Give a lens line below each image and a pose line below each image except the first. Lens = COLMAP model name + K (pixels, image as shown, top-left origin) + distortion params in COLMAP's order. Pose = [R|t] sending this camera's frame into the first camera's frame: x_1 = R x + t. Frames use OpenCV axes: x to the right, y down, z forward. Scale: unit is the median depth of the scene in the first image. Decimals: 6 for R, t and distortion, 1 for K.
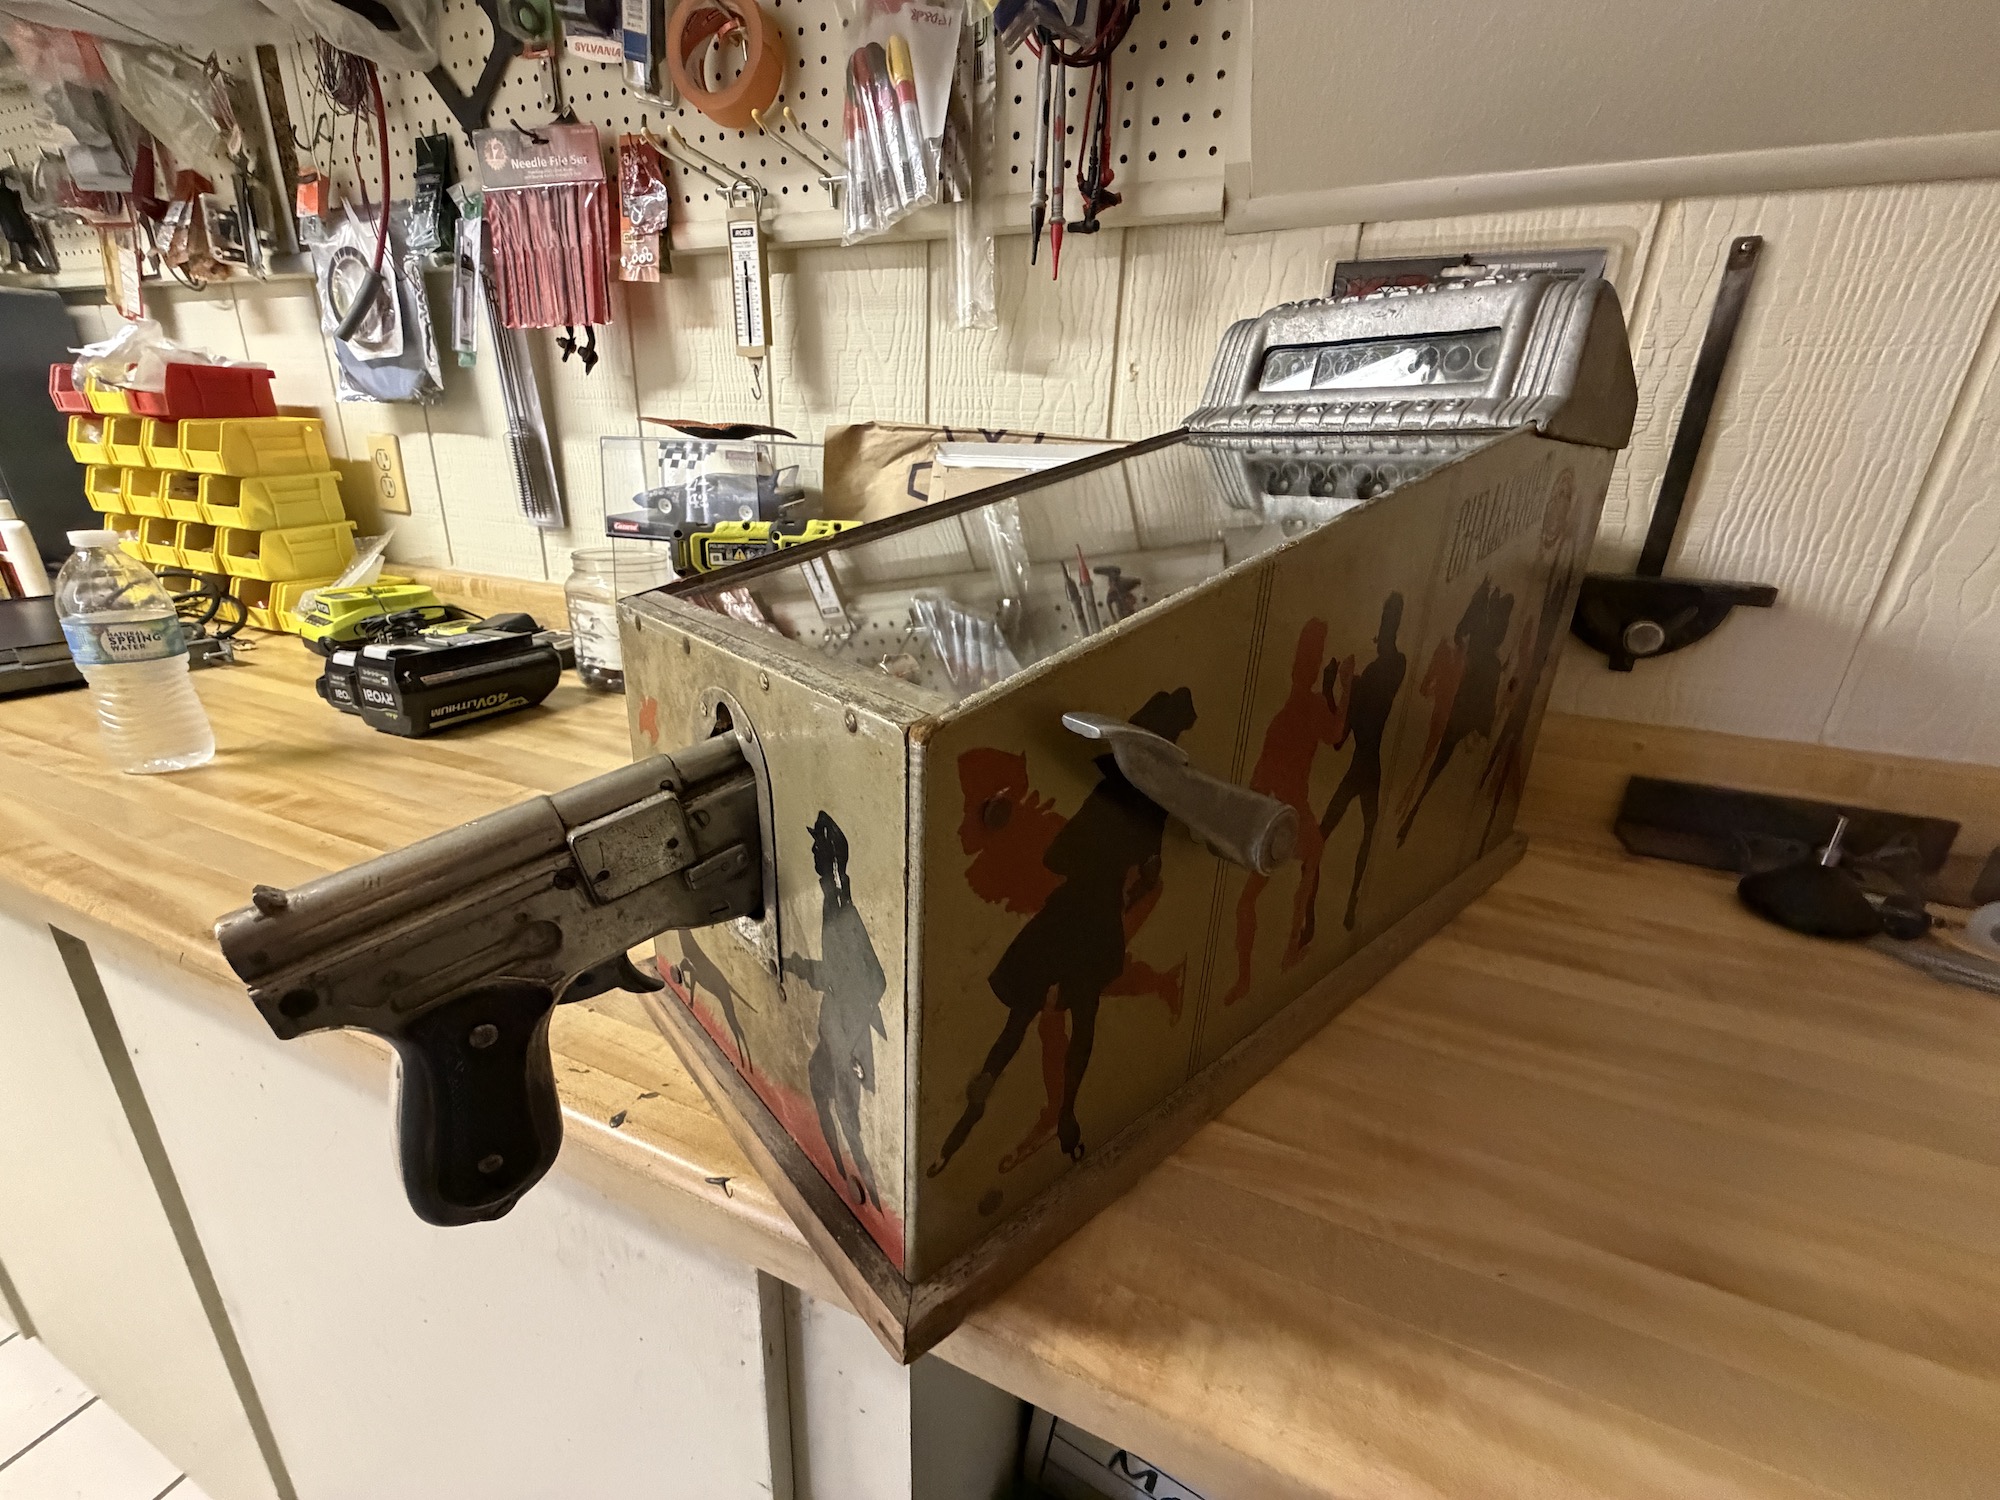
lens RADIAL K [[800.6, 0, 997.6], [0, 800.6, 757.8], [0, 0, 1]] dist [-0.000729, -0.000082]
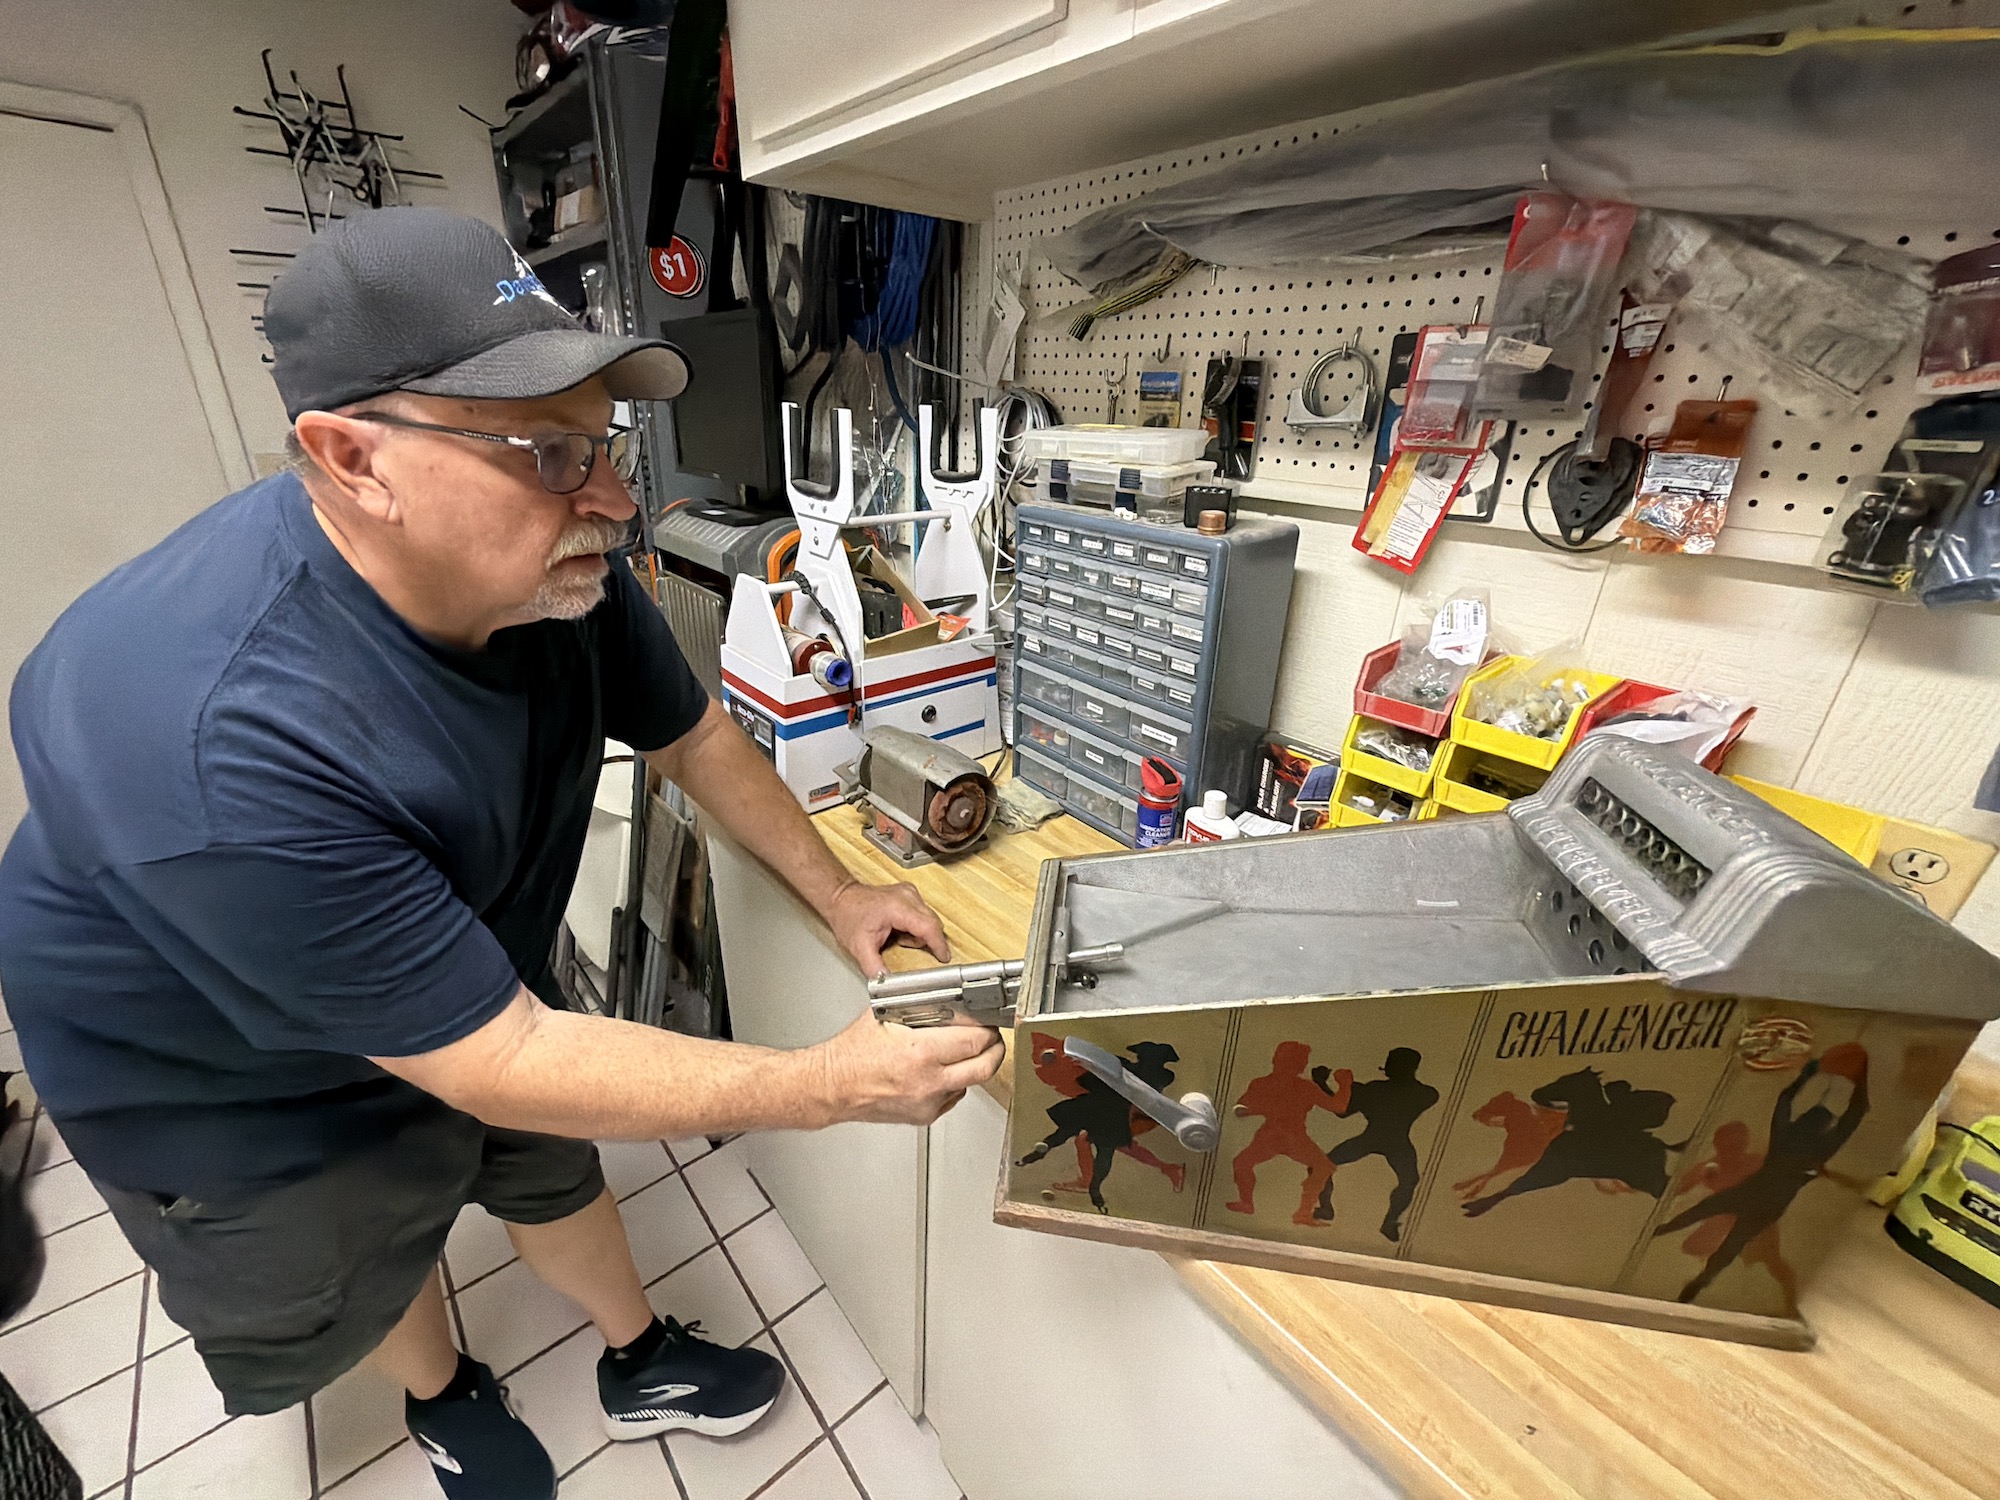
lens RADIAL K [[800.6, 0, 997.6], [0, 800.6, 757.8], [0, 0, 1]] dist [-0.000729, -0.000082]
pose [[0.901534, 0.159123, -0.402387, -1.197153], [-0.139175, 0.987148, 0.078548, -0.416095], [0.409715, -0.014812, 0.912094, 0.183099]]
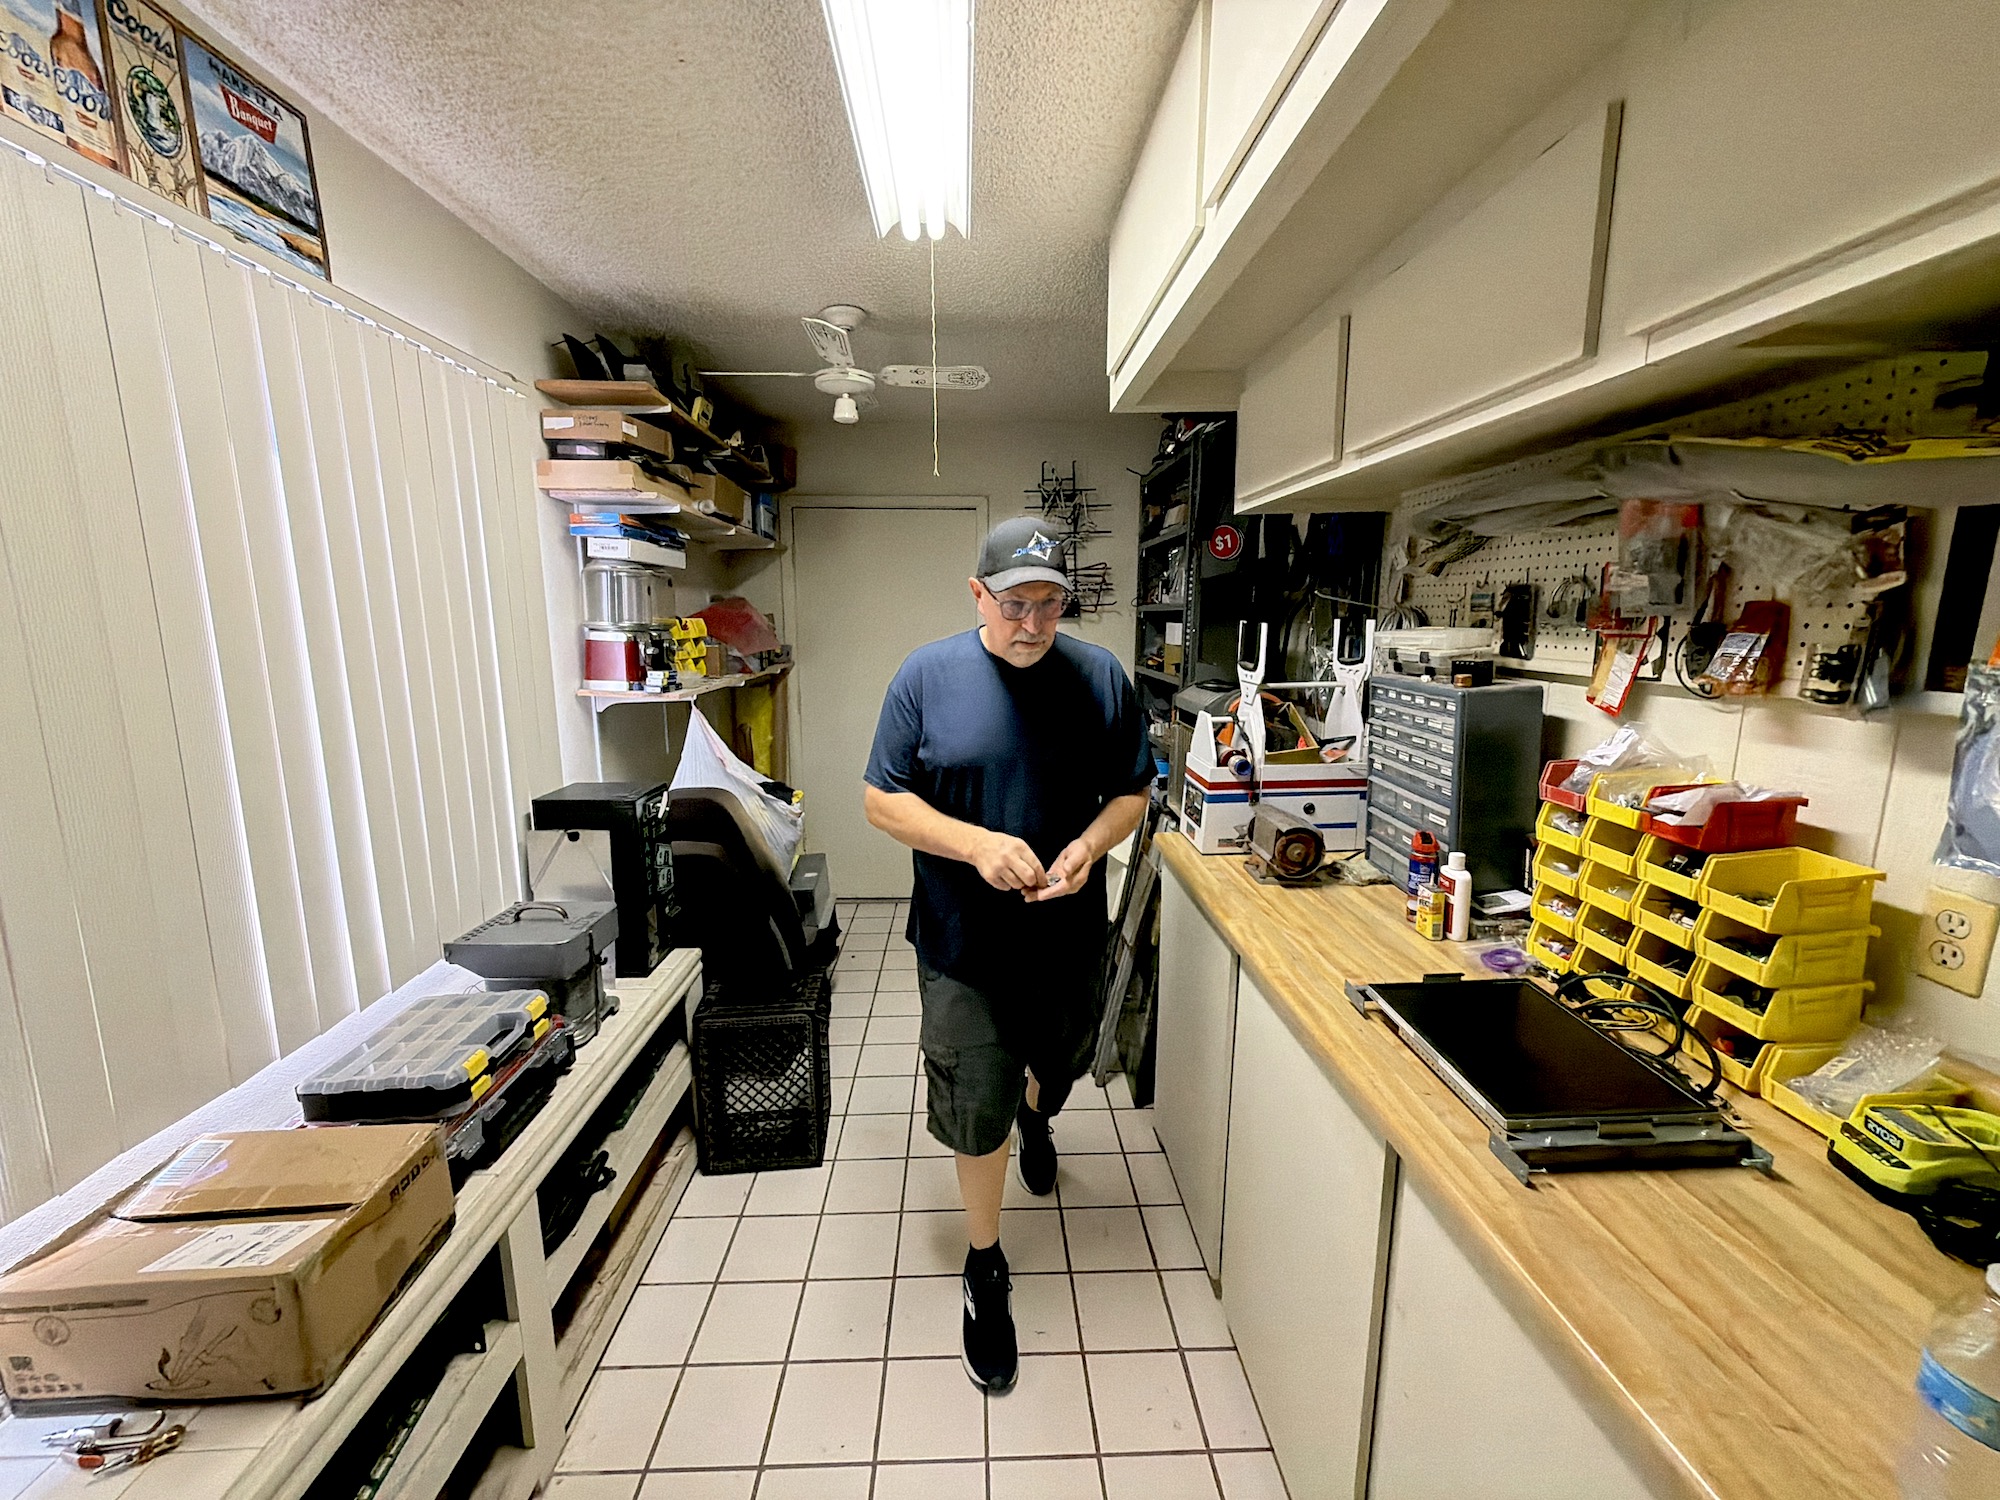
lens RADIAL K [[800.6, 0, 997.6], [0, 800.6, 757.8], [0, 0, 1]] dist [-0.000729, -0.000082]
pose [[0.428091, 0.109768, -0.897045, -0.501909], [-0.282968, 0.958966, -0.017694, -0.258625], [0.858293, 0.261410, 0.441585, -0.186955]]
